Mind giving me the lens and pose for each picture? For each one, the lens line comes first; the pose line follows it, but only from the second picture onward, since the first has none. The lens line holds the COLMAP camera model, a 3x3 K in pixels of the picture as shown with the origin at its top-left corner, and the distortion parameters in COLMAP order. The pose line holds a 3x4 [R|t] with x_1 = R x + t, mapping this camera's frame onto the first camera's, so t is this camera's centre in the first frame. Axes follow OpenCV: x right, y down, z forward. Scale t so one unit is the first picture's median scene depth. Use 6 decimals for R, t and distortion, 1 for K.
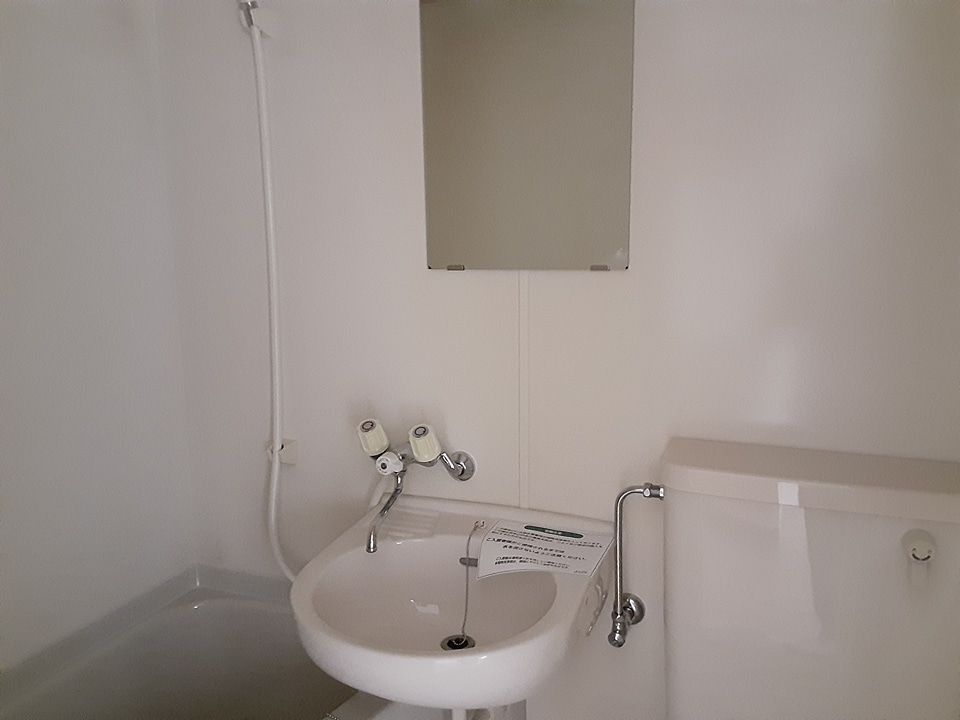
lens RADIAL K [[772.0, 0, 484.5], [0, 772.0, 353.2], [0, 0, 1]] dist [0.113792, -0.158359]
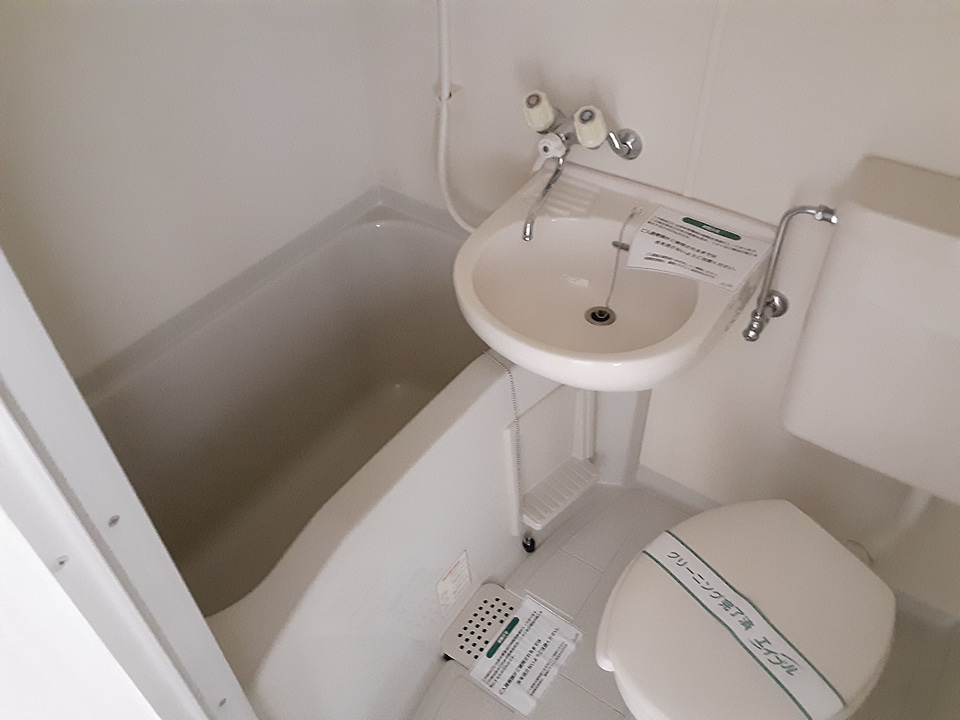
lens RADIAL K [[772.0, 0, 486.3], [0, 772.0, 361.7], [0, 0, 1]] dist [0.113792, -0.158359]
pose [[0.971655, 0.152995, -0.180220, 0.015646], [-0.024305, 0.822952, 0.567590, -0.189725], [0.235151, -0.547122, 0.803344, 0.042836]]
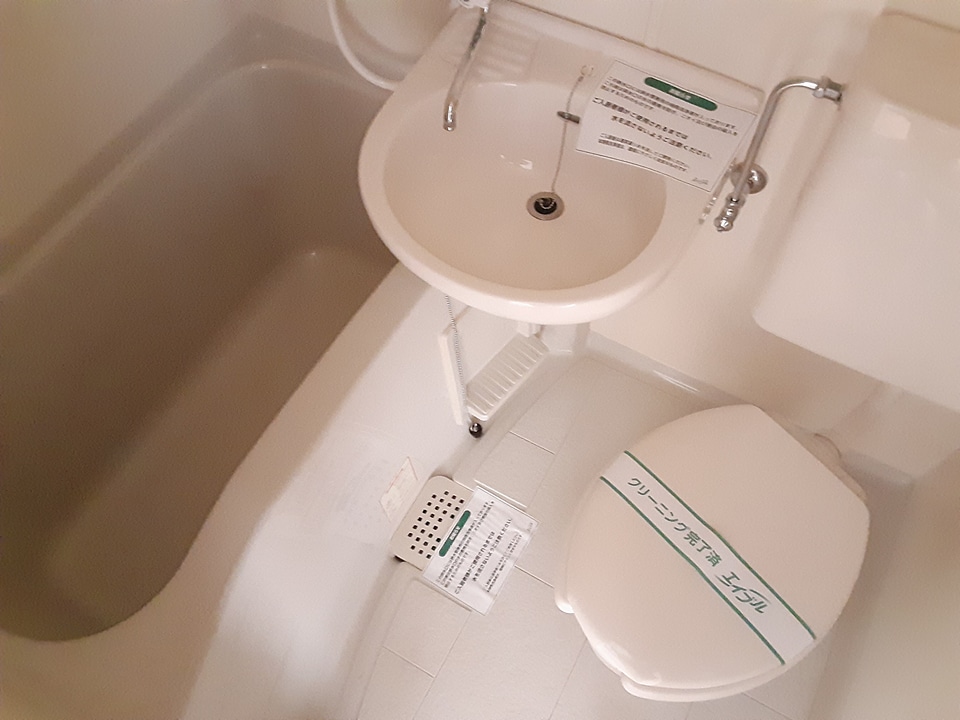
lens RADIAL K [[772.0, 0, 485.8], [0, 772.0, 359.9], [0, 0, 1]] dist [0.113792, -0.158359]
pose [[0.990741, 0.119213, -0.064966, -0.022435], [-0.023238, 0.620357, 0.783975, -0.220906], [0.133762, -0.775207, 0.617384, 0.281971]]
